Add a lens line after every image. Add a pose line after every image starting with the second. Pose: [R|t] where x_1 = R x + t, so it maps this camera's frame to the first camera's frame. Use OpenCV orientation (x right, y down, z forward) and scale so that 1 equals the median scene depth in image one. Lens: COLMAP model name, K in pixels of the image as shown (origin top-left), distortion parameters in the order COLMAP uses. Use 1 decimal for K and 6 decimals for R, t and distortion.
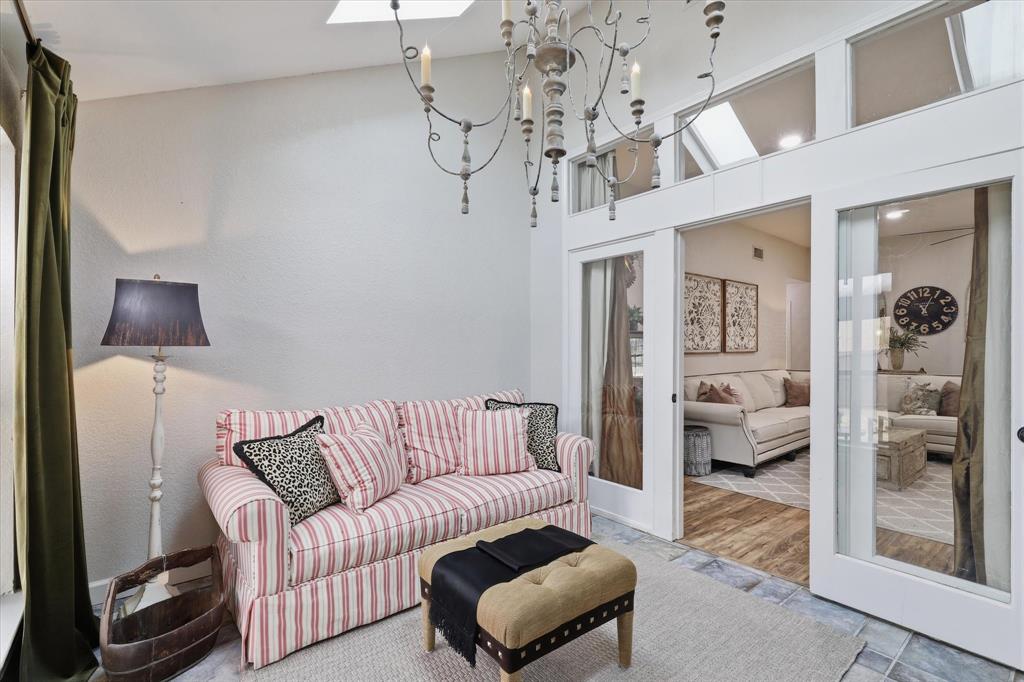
lens RADIAL K [[465.3, 0, 513.1], [0, 465.3, 347.5], [0, 0, 1]] dist [-0.025670, -0.000663]
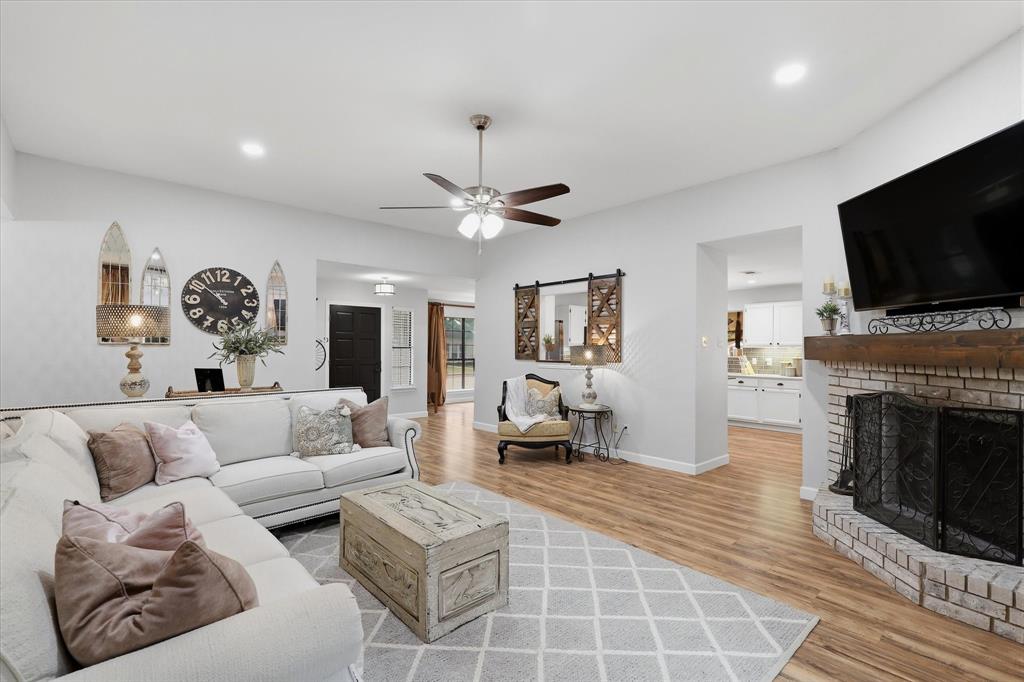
lens RADIAL K [[465.3, 0, 513.8], [0, 465.3, 341.9], [0, 0, 1]] dist [-0.025670, -0.000663]
pose [[-0.068707, 0.014714, 0.997528, 0.142847], [-0.003269, 0.999883, -0.014974, -0.006456], [-0.997632, -0.004290, -0.068651, 0.596901]]
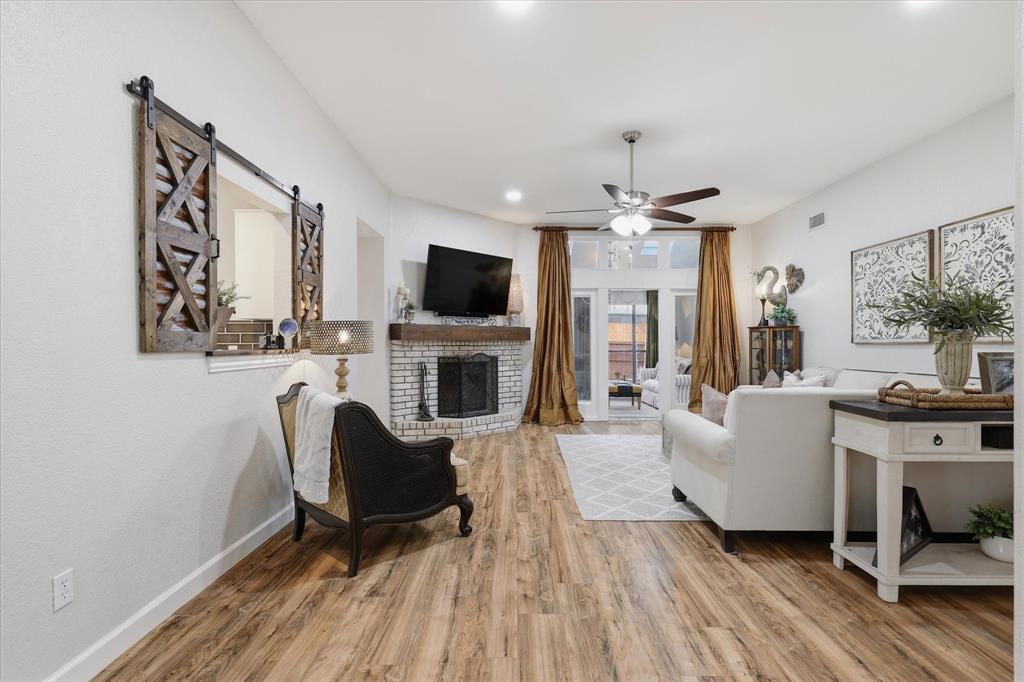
lens RADIAL K [[465.3, 0, 513.7], [0, 465.3, 344.9], [0, 0, 1]] dist [-0.025670, -0.000663]
pose [[-0.634565, 0.005030, -0.772853, 1.176488], [-0.000912, 0.999973, 0.007257, 0.008459], [0.772869, 0.005310, -0.634543, 0.852546]]
